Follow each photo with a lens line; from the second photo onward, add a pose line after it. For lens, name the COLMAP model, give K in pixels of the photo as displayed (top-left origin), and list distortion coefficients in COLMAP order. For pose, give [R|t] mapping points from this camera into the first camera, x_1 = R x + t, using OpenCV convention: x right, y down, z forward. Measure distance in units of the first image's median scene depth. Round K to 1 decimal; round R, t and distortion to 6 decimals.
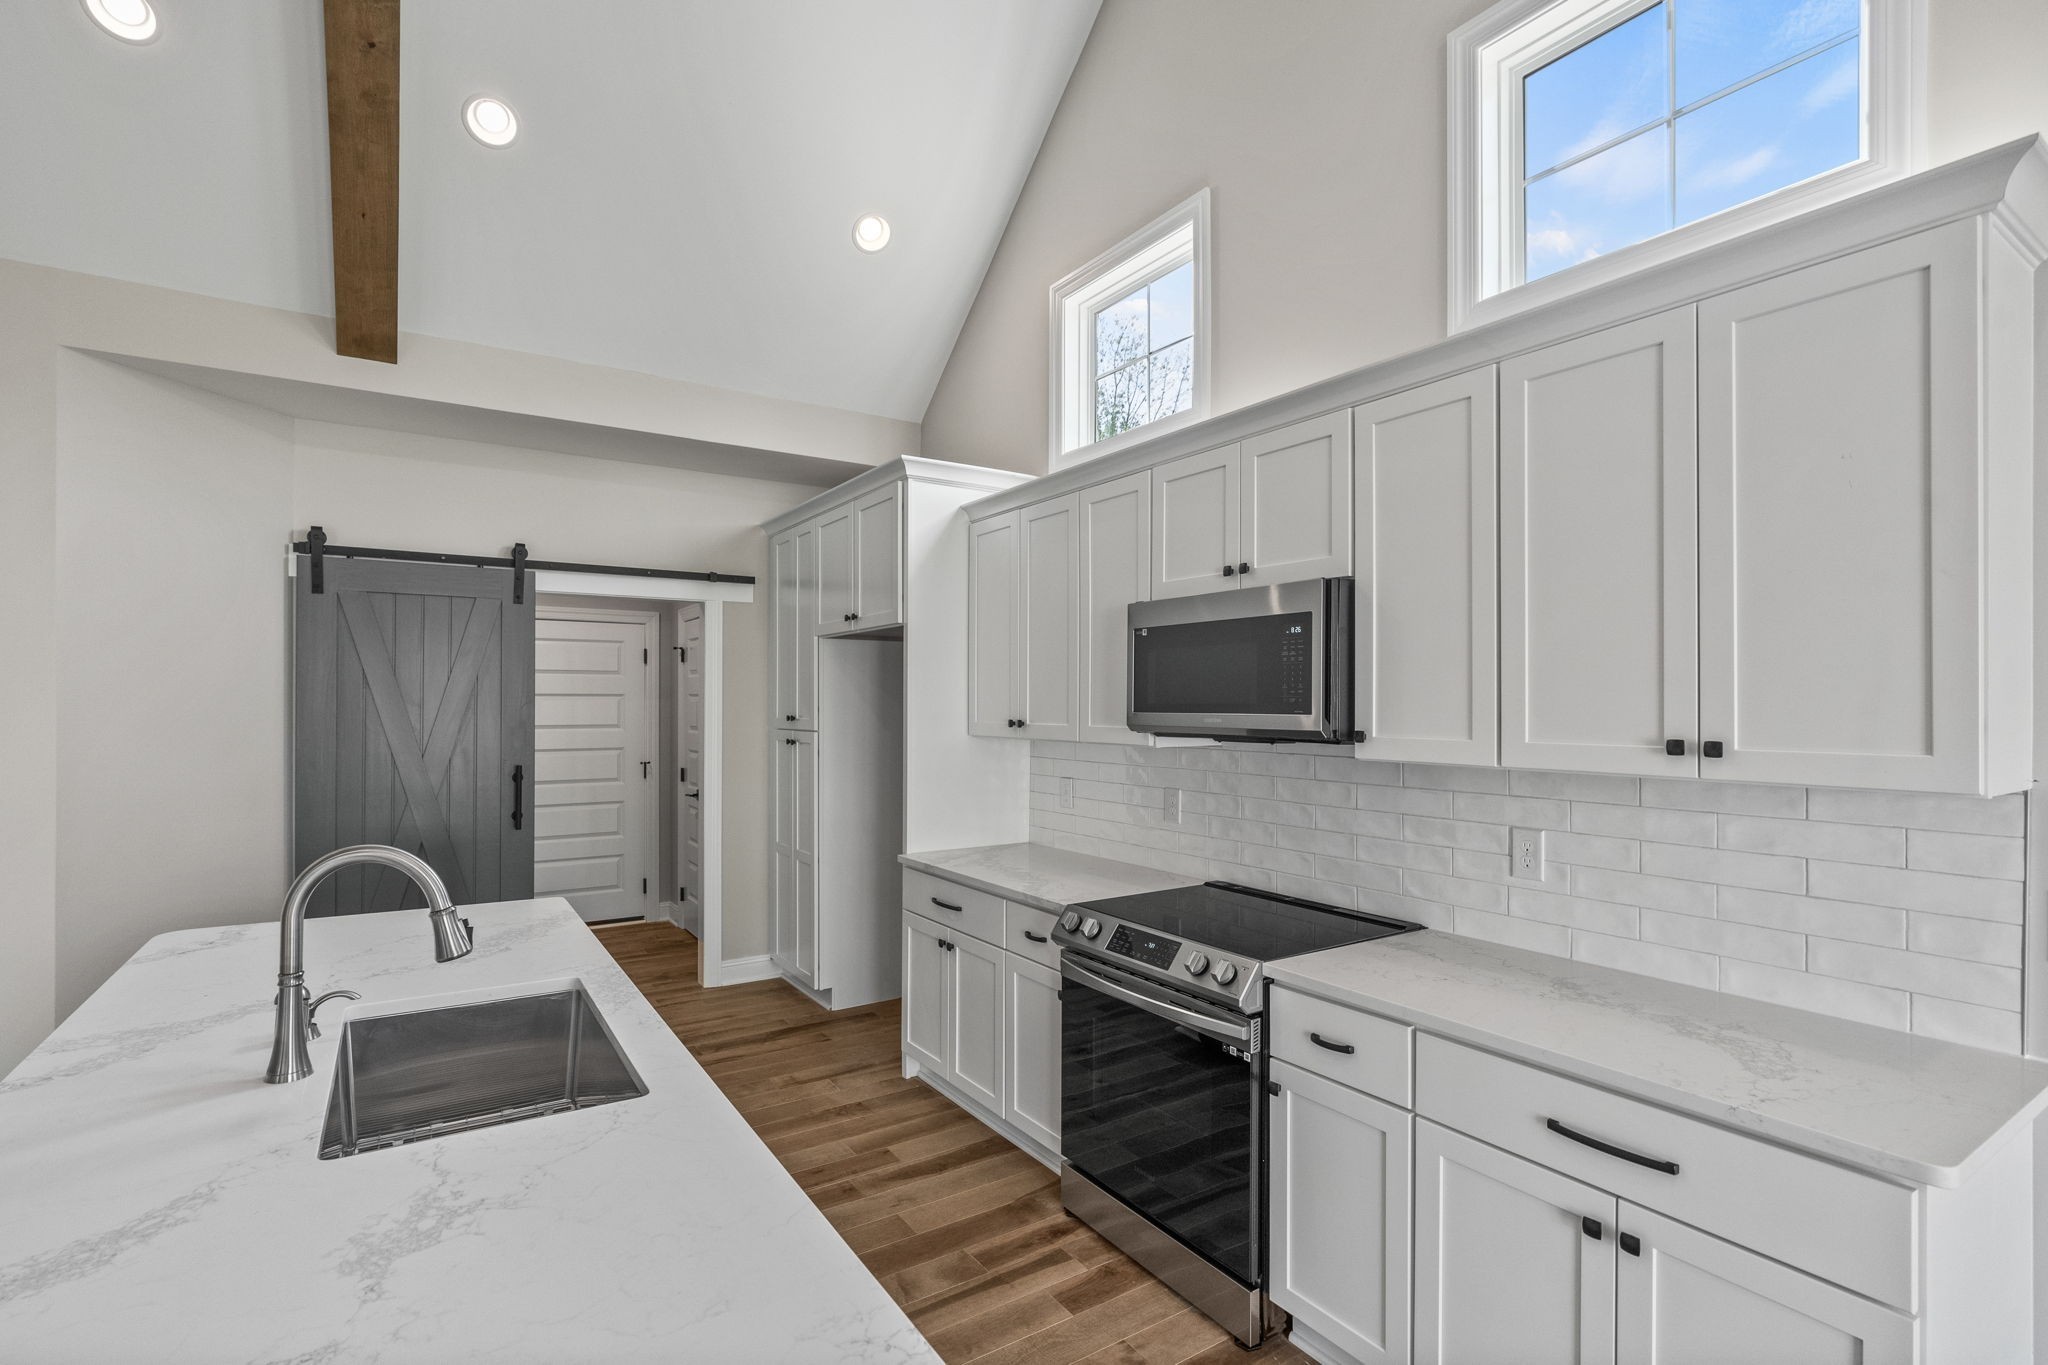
lens RADIAL K [[964.7, 0, 1022.1], [0, 964.7, 694.7], [0, 0, 1]] dist [-0.005098, 0.001243]
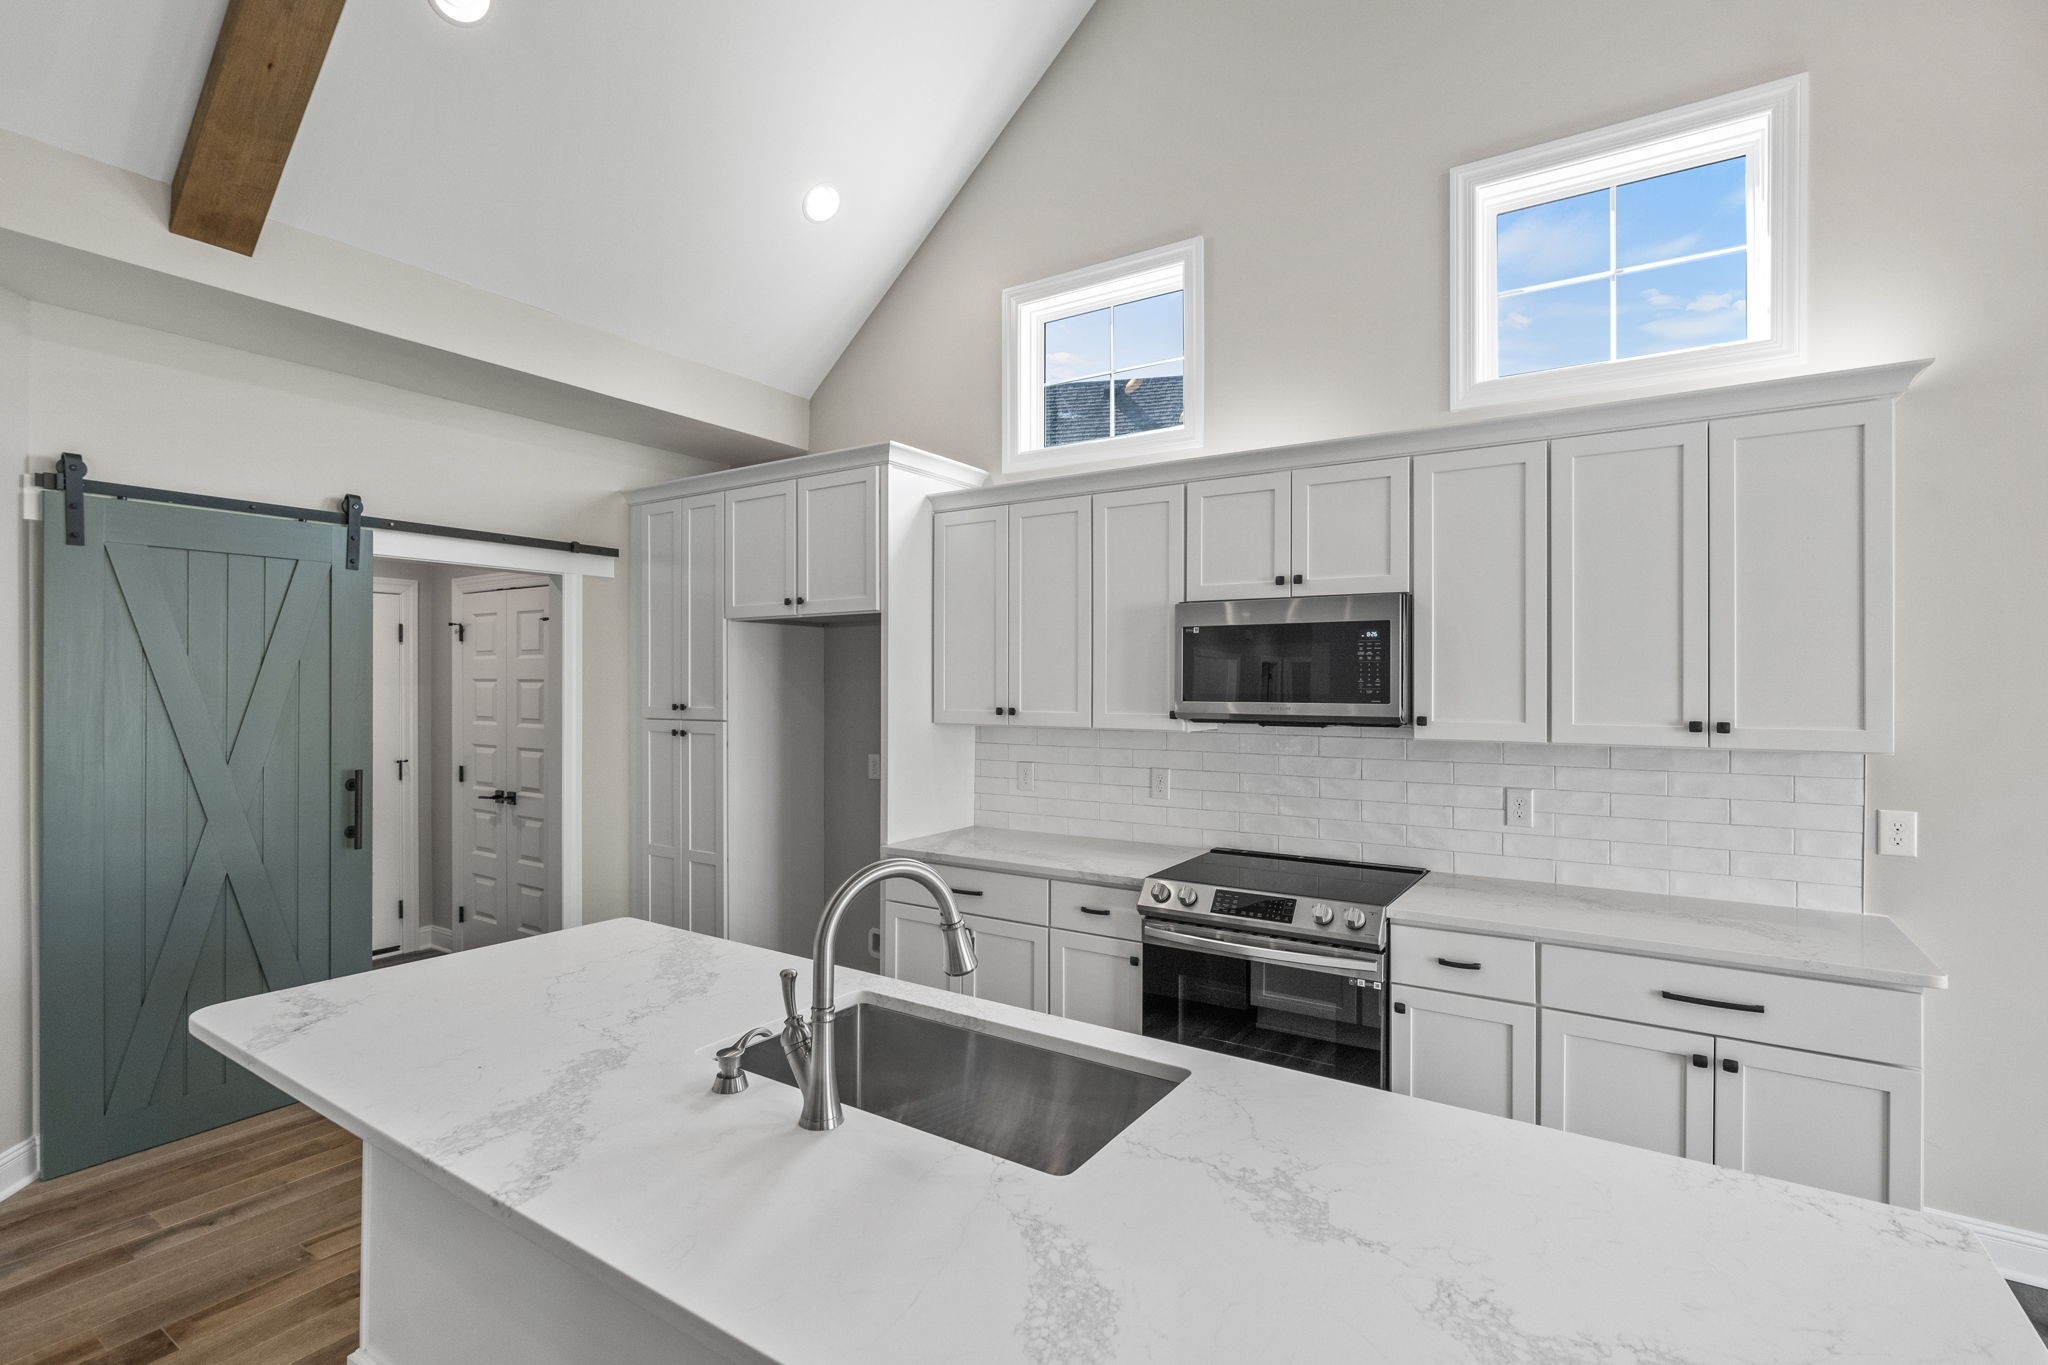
lens RADIAL K [[964.7, 0, 1028.8], [0, 964.7, 678.9], [0, 0, 1]] dist [-0.005098, 0.001243]
pose [[0.913822, 0.001088, 0.406114, -0.497641], [-0.003211, 0.999985, 0.004548, -0.012379], [-0.406103, -0.005460, 0.913811, 0.049520]]
